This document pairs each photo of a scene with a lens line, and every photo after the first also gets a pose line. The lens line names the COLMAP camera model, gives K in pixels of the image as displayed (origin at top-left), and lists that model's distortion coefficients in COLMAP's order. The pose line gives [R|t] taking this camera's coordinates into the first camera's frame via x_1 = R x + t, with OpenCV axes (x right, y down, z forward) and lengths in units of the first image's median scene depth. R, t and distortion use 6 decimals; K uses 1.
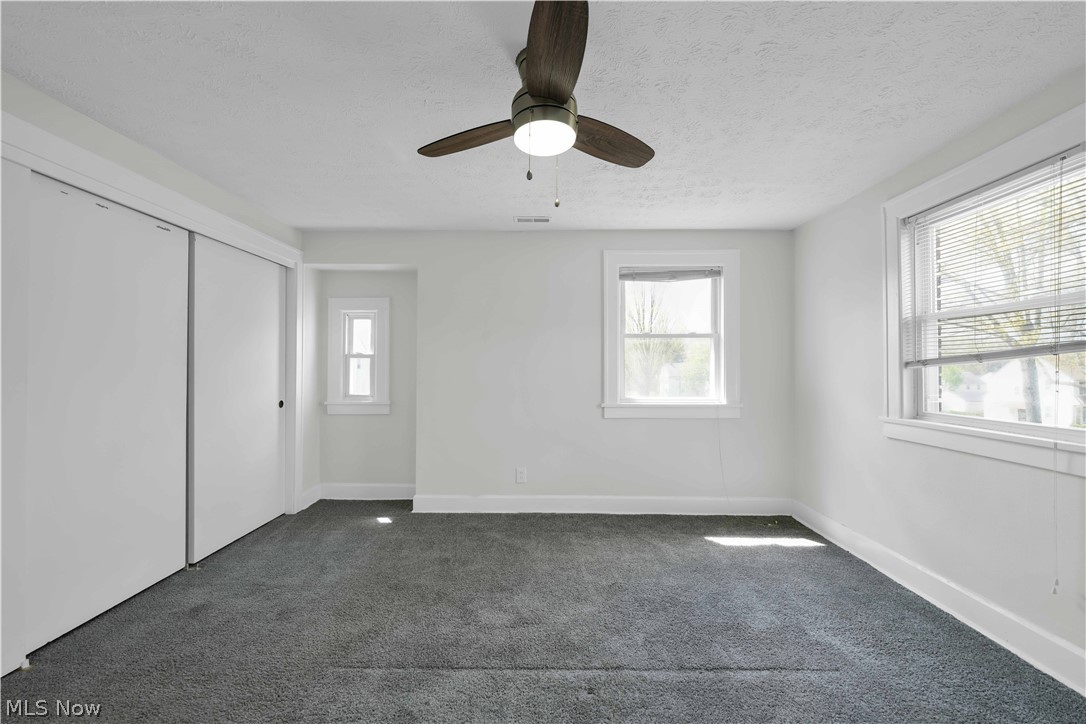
lens RADIAL K [[432.1, 0, 543.9], [0, 432.1, 365.0], [0, 0, 1]] dist [0.001896, 0.000618]
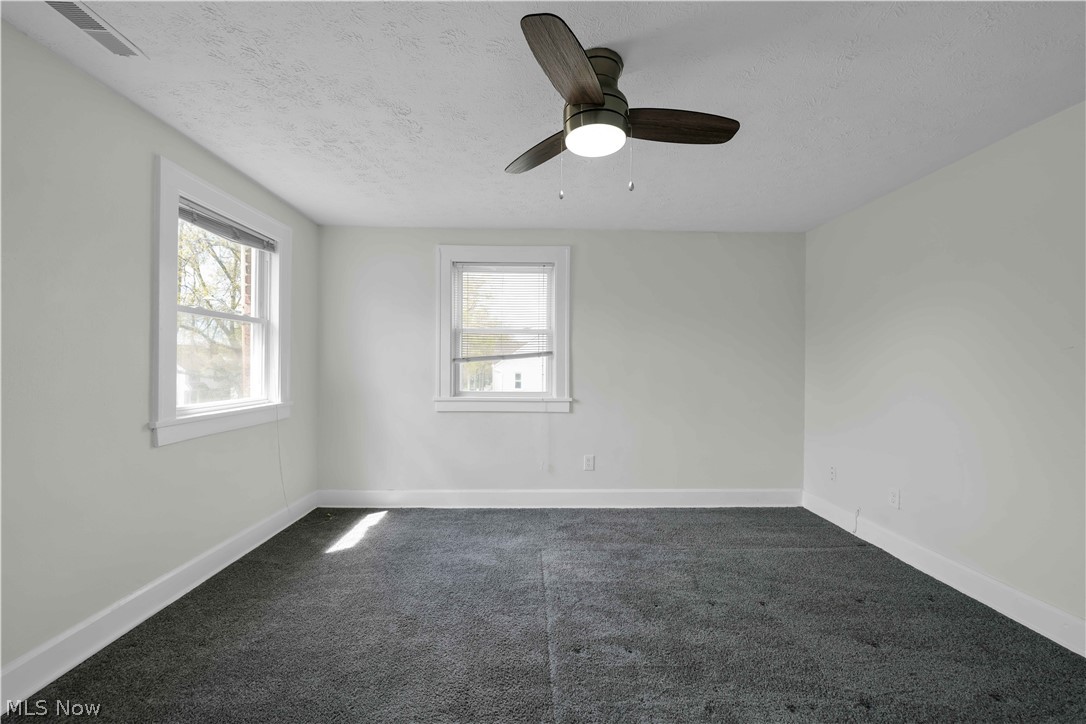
lens RADIAL K [[432.1, 0, 541.0], [0, 432.1, 362.1], [0, 0, 1]] dist [0.001896, 0.000618]
pose [[-0.026238, 0.004396, 0.999646, -0.512601], [-0.017388, 0.999837, -0.004853, 0.005002], [-0.999505, -0.017509, -0.026157, 0.572879]]
